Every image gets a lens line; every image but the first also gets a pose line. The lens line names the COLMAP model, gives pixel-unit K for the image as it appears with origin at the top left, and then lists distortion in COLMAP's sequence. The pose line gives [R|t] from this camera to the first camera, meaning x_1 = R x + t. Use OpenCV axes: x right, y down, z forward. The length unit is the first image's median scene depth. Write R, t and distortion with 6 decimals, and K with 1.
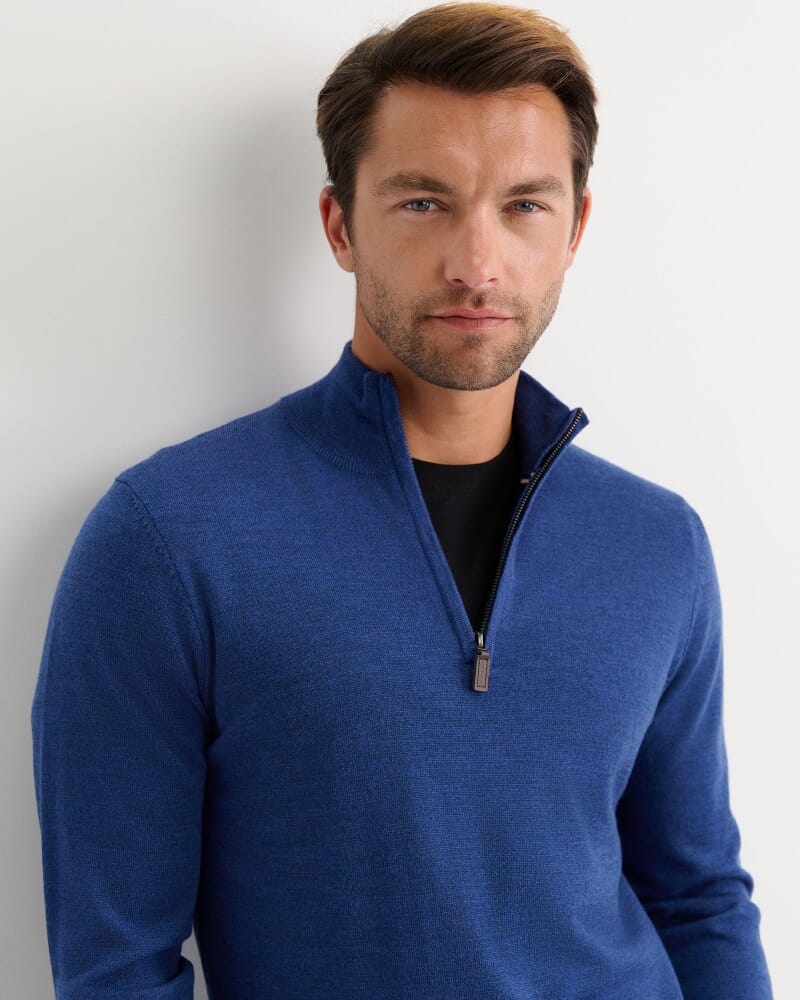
lens RADIAL K [[1653.6, 0, 410.9], [0, 1653.6, 496.5], [0, 0, 1]] dist [-0.170418, 0.000000]
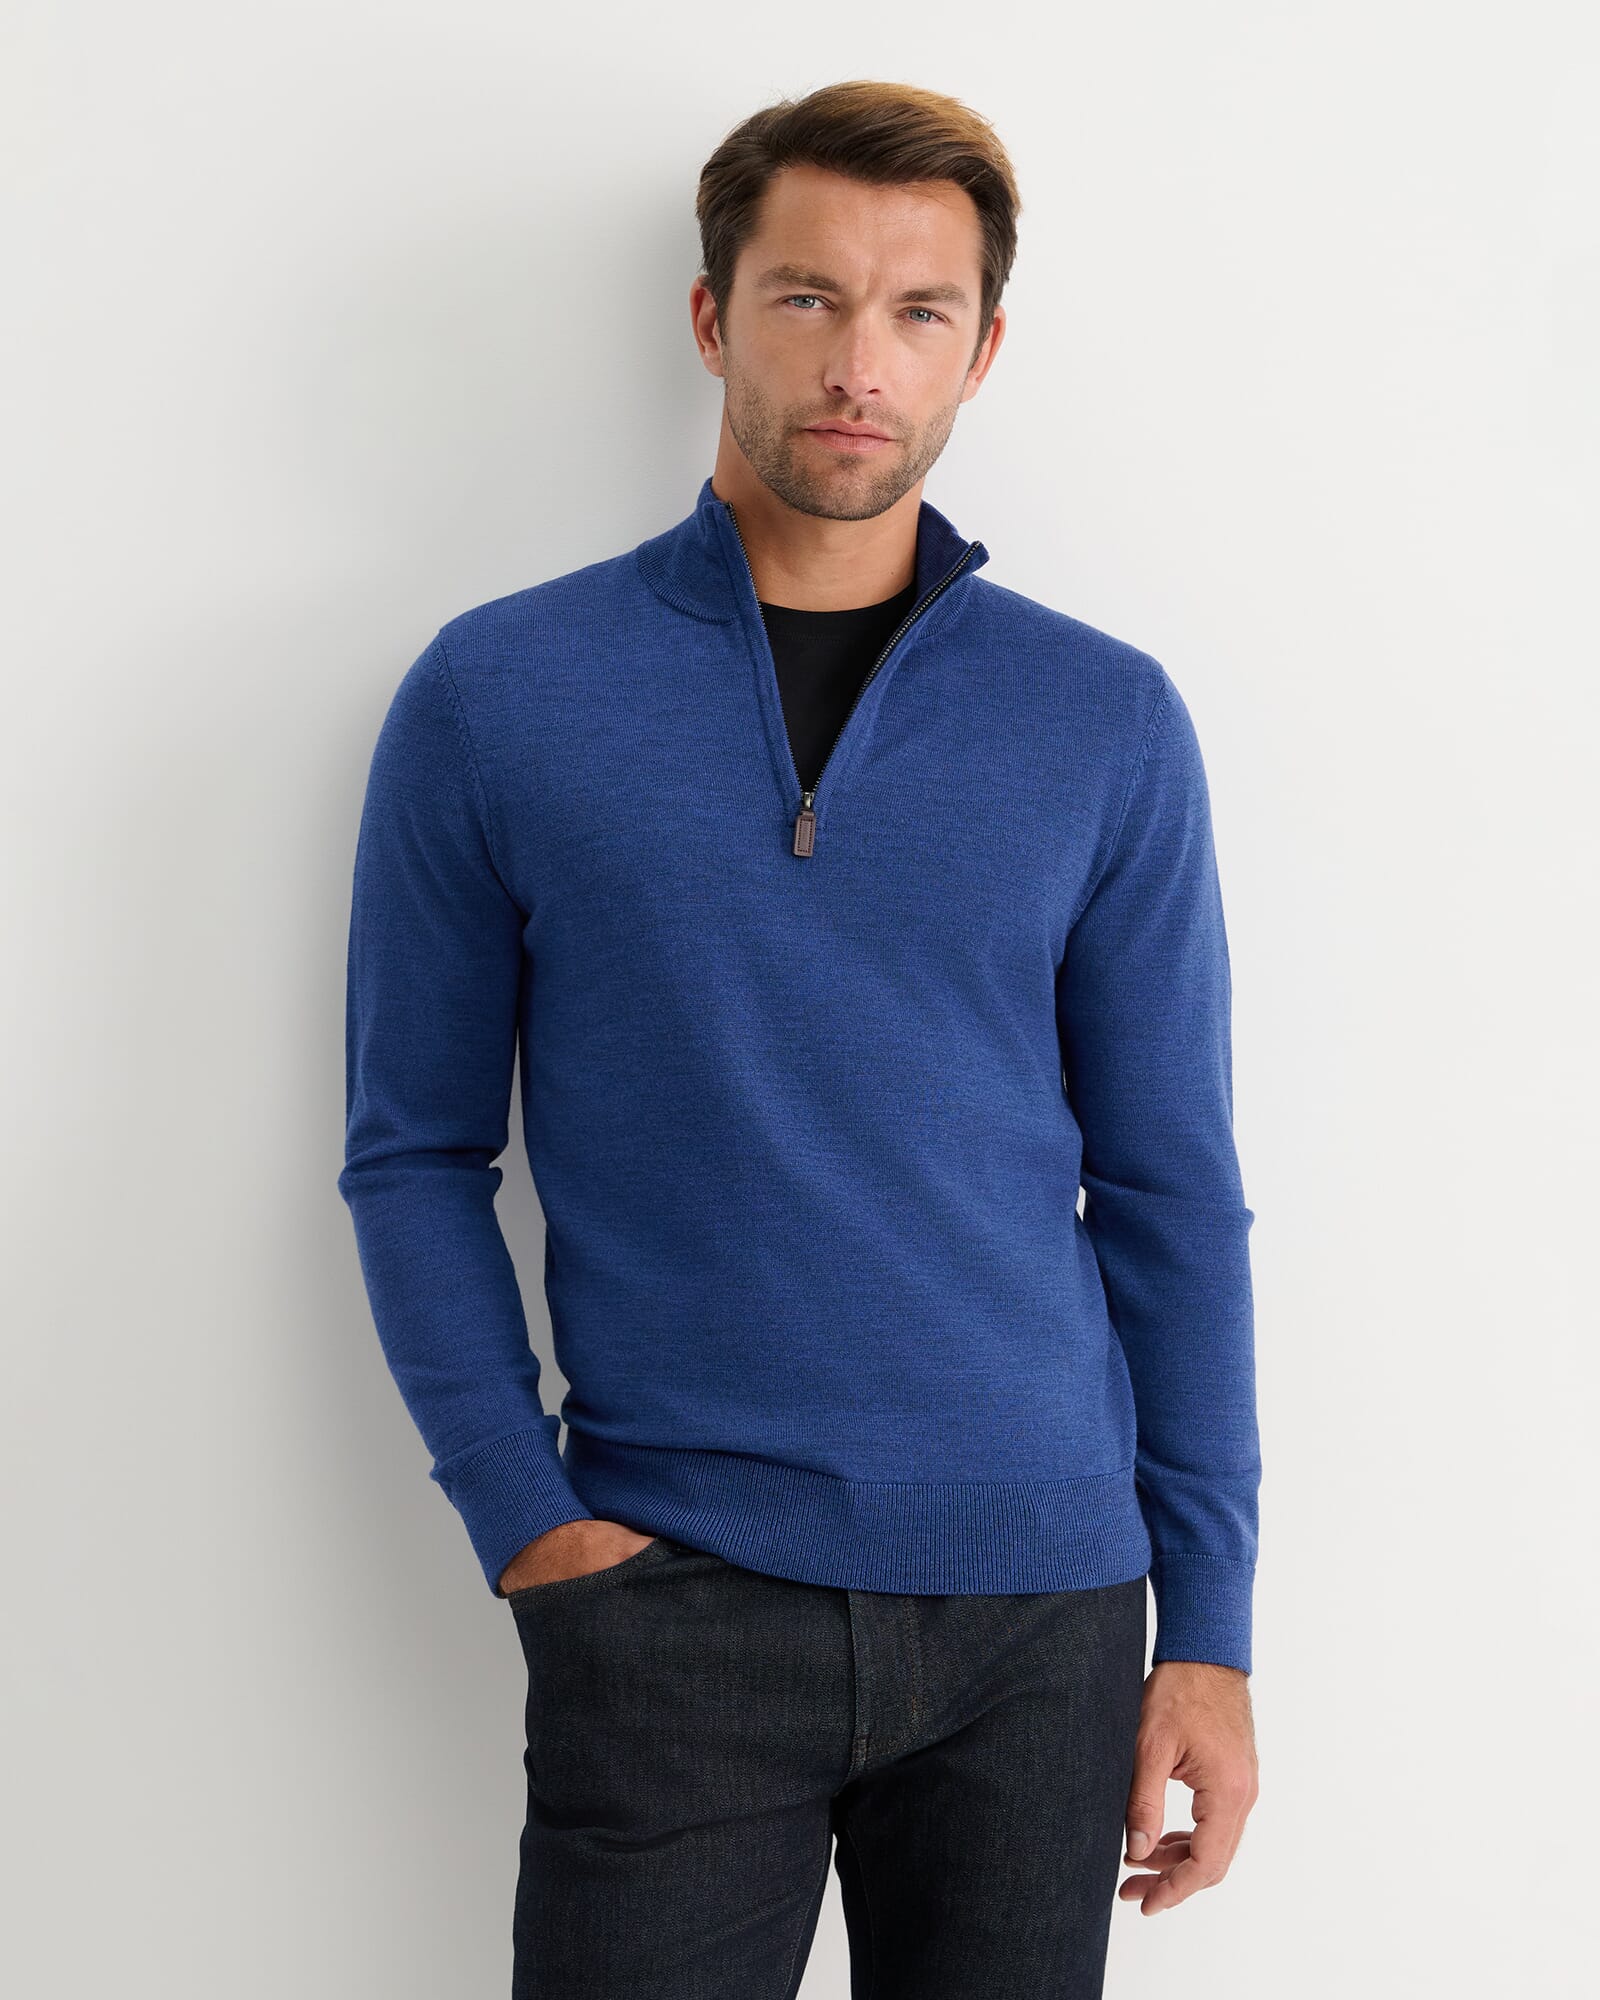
lens RADIAL K [[3316.6, 0, 791.5], [0, 3316.6, 1008.4], [0, 0, 1]] dist [-0.144721, 0.000000]
pose [[0.994867, 0.100860, 0.008230, 0.022169], [-0.100842, 0.994899, -0.002515, 0.206401], [-0.008442, 0.001672, 0.999963, -0.778285]]
